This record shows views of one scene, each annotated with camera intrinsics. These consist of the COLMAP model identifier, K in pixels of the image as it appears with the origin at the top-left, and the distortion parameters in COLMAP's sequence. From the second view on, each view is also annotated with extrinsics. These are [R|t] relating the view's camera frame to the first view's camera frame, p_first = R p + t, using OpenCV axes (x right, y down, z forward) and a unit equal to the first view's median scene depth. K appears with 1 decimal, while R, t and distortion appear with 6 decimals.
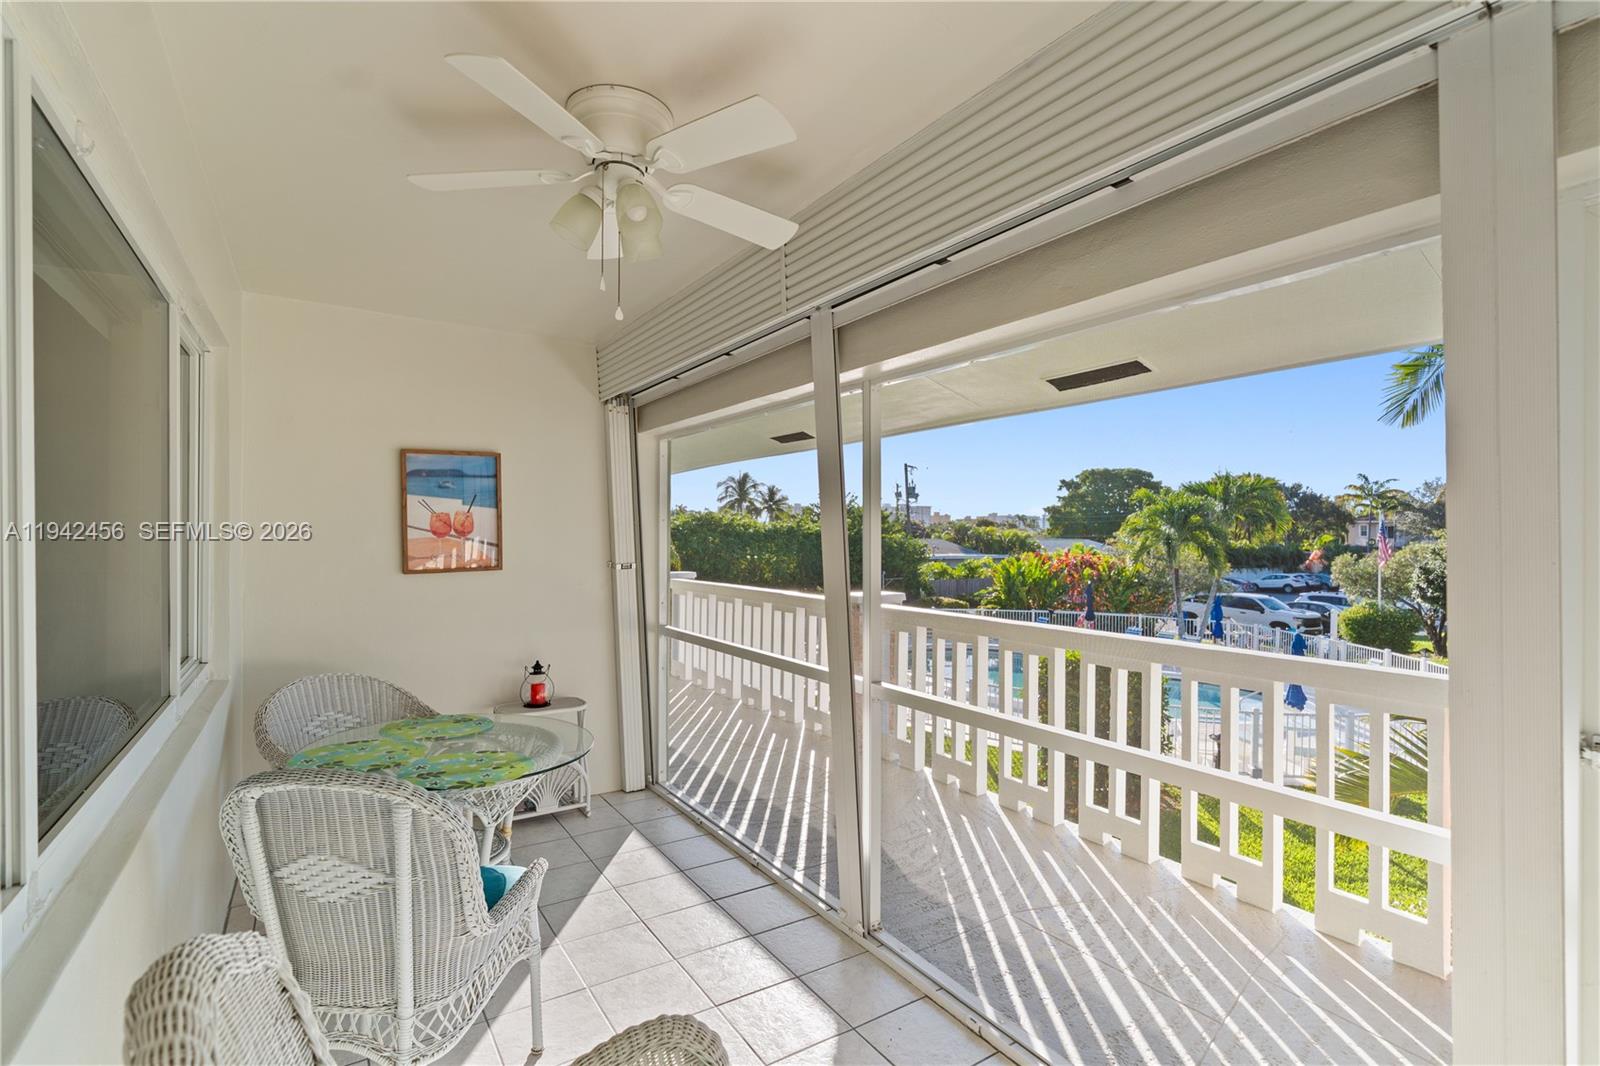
lens RADIAL K [[732.0, 0, 798.6], [0, 732.0, 540.5], [0, 0, 1]] dist [-0.001303, -0.001449]
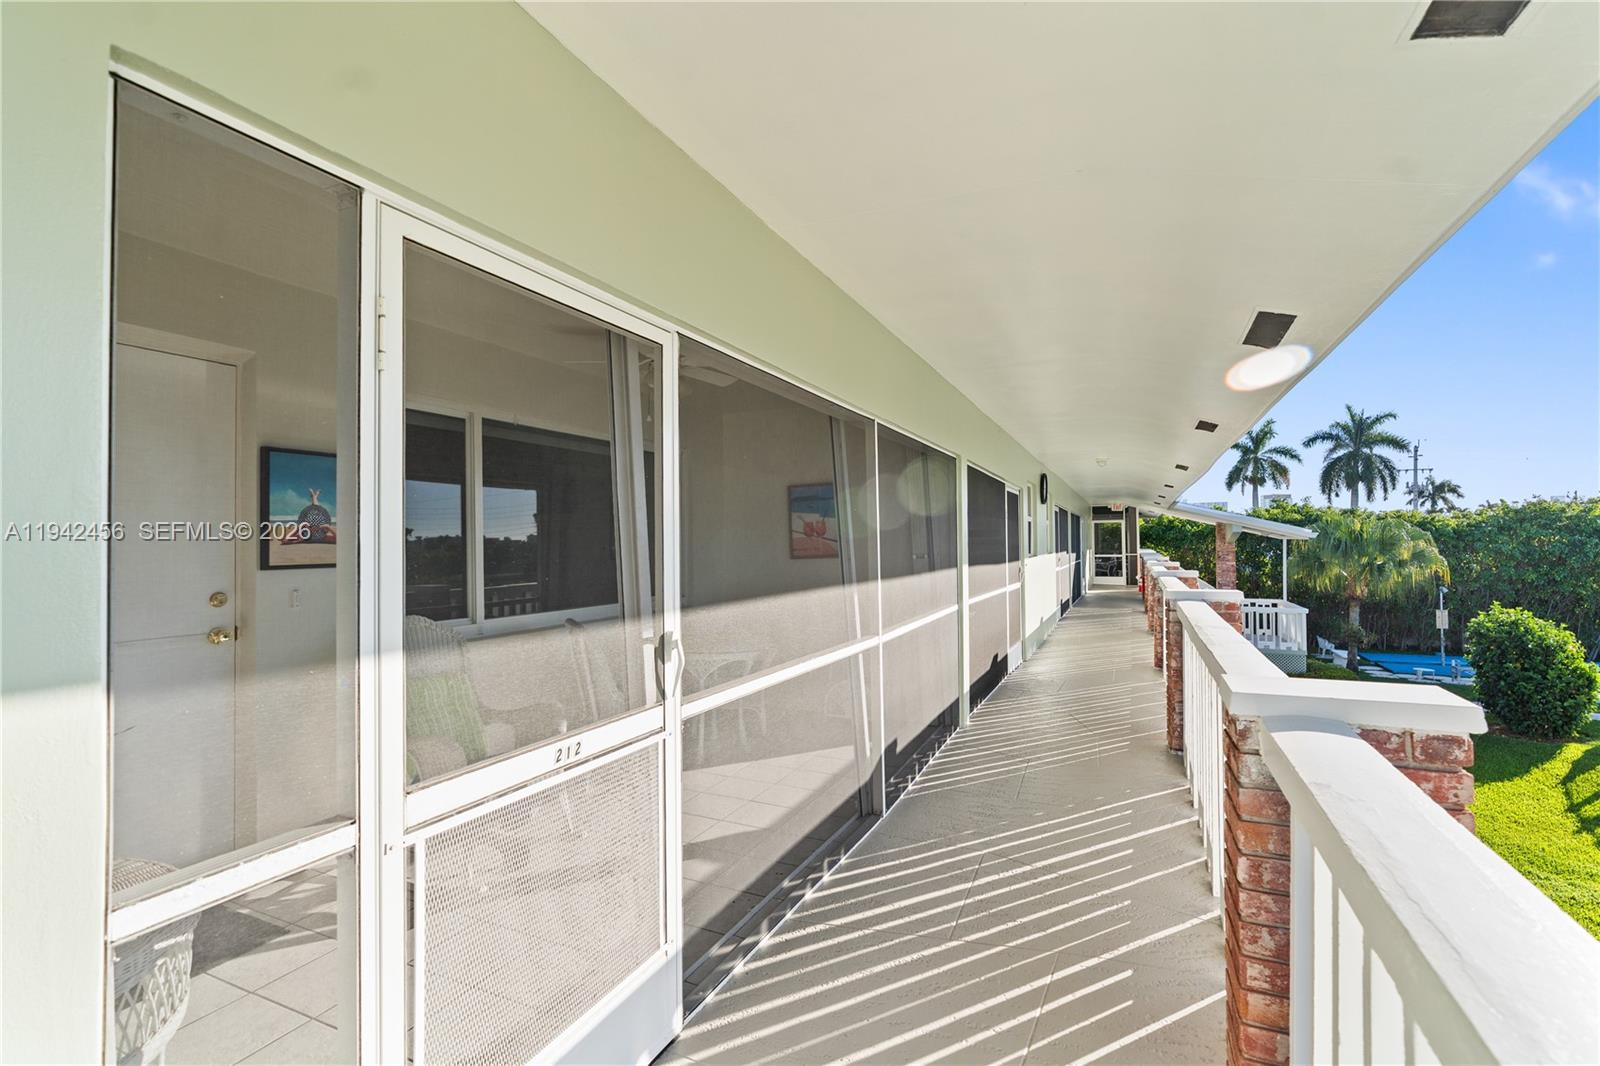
lens RADIAL K [[732.0, 0, 801.6], [0, 732.0, 533.8], [0, 0, 1]] dist [-0.001303, -0.001449]
pose [[0.534514, -0.016958, -0.844989, 0.909842], [0.011229, 0.999853, -0.012963, 0.009262], [0.845085, -0.002560, 0.534626, 0.100675]]
